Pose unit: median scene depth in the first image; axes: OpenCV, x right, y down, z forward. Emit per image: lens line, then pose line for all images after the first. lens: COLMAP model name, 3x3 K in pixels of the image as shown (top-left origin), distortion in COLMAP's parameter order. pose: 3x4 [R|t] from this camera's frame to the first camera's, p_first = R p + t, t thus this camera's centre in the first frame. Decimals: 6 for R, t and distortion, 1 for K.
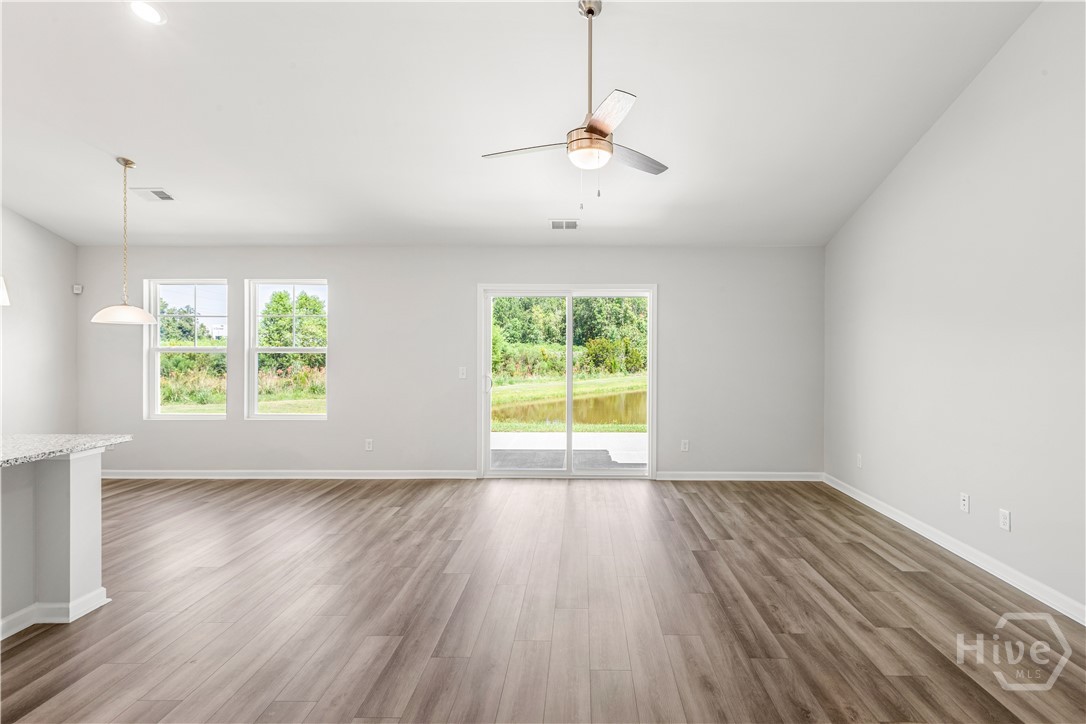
lens RADIAL K [[516.9, 0, 574.9], [0, 516.9, 345.7], [0, 0, 1]] dist [0.000802, -0.000143]
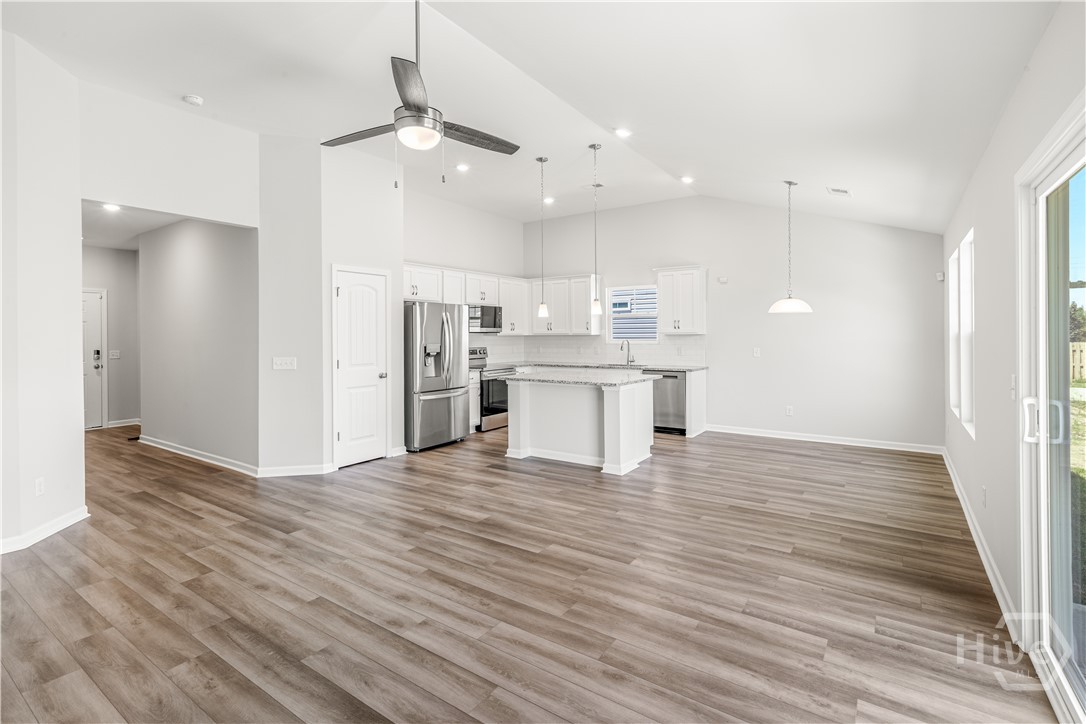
lens RADIAL K [[503.8, 0, 541.8], [0, 503.8, 333.5], [0, 0, 1]] dist [0.002327, 0.000246]
pose [[-0.558550, 0.001661, -0.829469, 0.349219], [0.008648, 0.999955, -0.003821, 0.003945], [0.829426, -0.009307, -0.558539, 0.874897]]
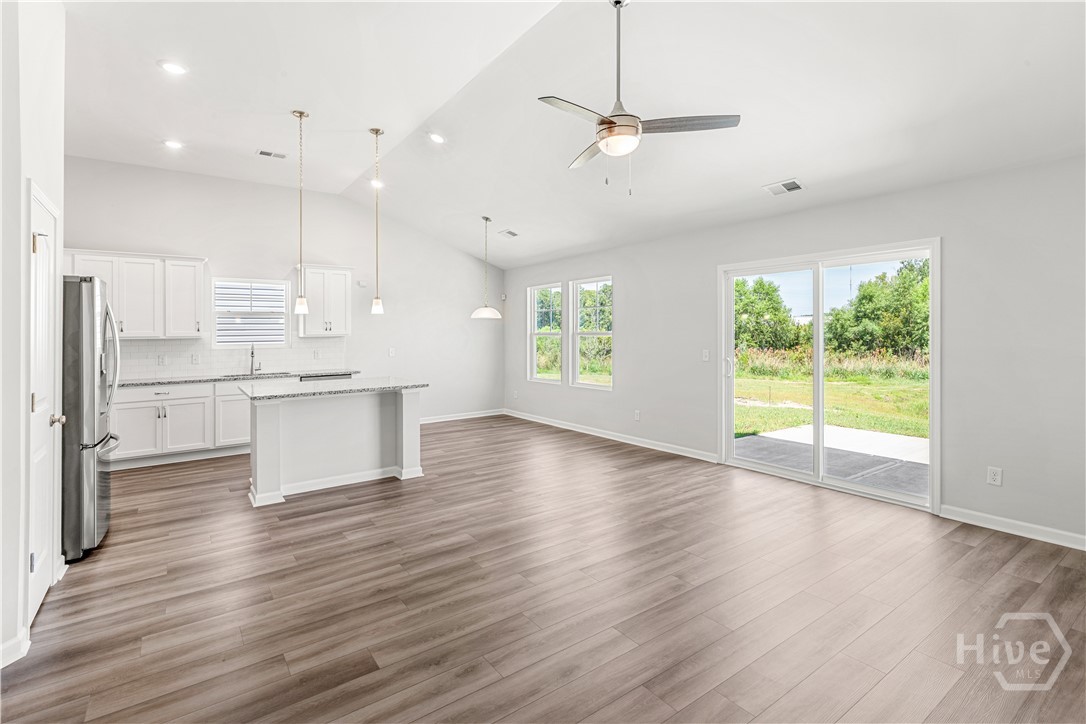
lens RADIAL K [[509.6, 0, 534.5], [0, 509.6, 326.6], [0, 0, 1]] dist [0.002097, -0.000004]
pose [[0.584308, -0.017839, -0.811336, 0.383261], [0.015903, 0.999818, -0.010531, 0.001085], [0.811376, -0.006749, 0.584485, 0.143034]]
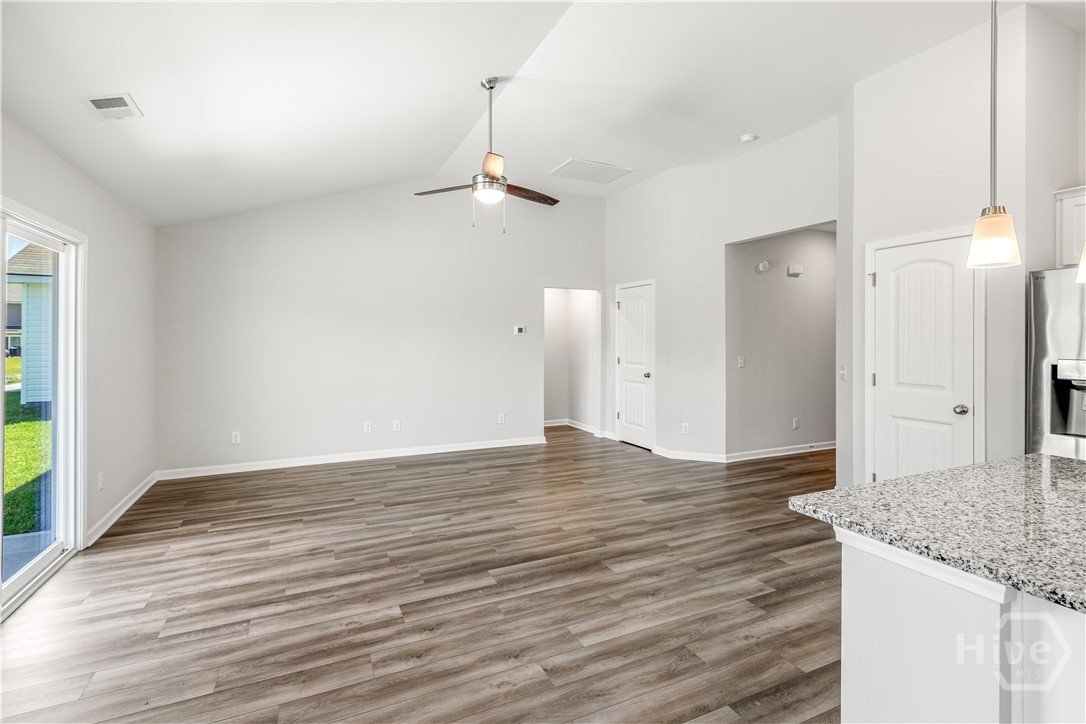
lens RADIAL K [[506.2, 0, 540.8], [0, 506.2, 339.8], [0, 0, 1]] dist [0.003209, 0.000128]
pose [[-0.439386, -0.004333, 0.898288, -0.611741], [-0.004630, 0.999986, 0.002559, 0.002234], [-0.898287, -0.003034, -0.439399, 0.739926]]
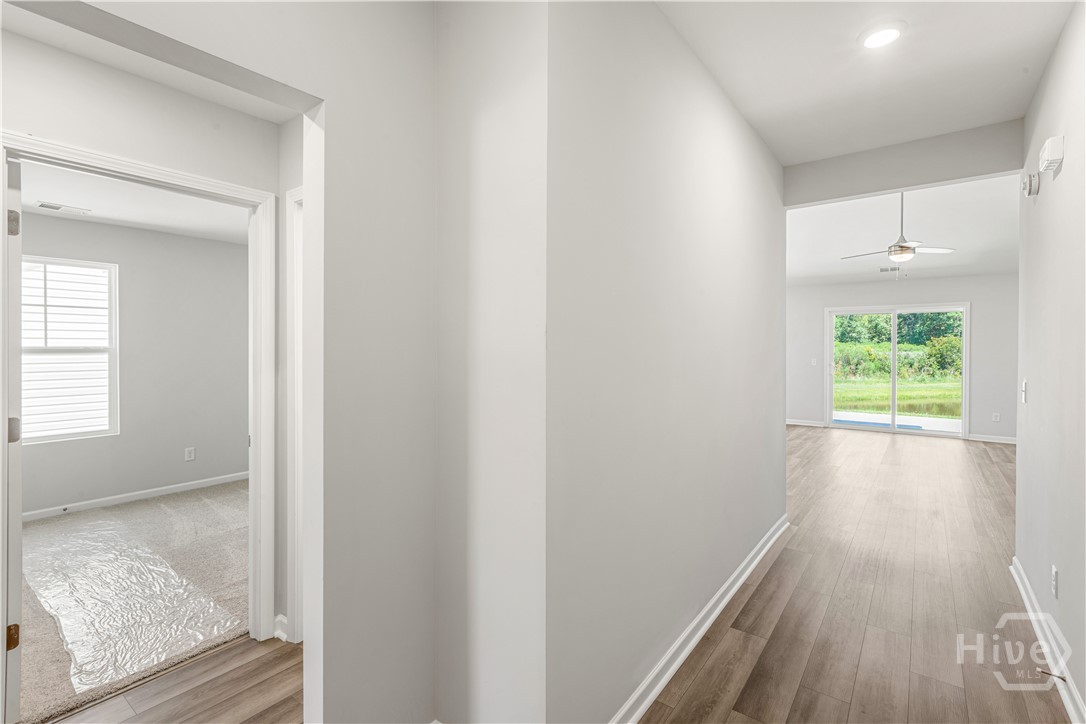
lens RADIAL K [[491.1, 0, 540.5], [0, 491.1, 346.4], [0, 0, 1]] dist [0.002141, 0.000337]
pose [[0.796500, -0.000107, -0.604638, 0.035010], [0.001481, 0.999997, 0.001774, -0.002092], [0.604636, -0.002308, 0.796498, -0.759749]]
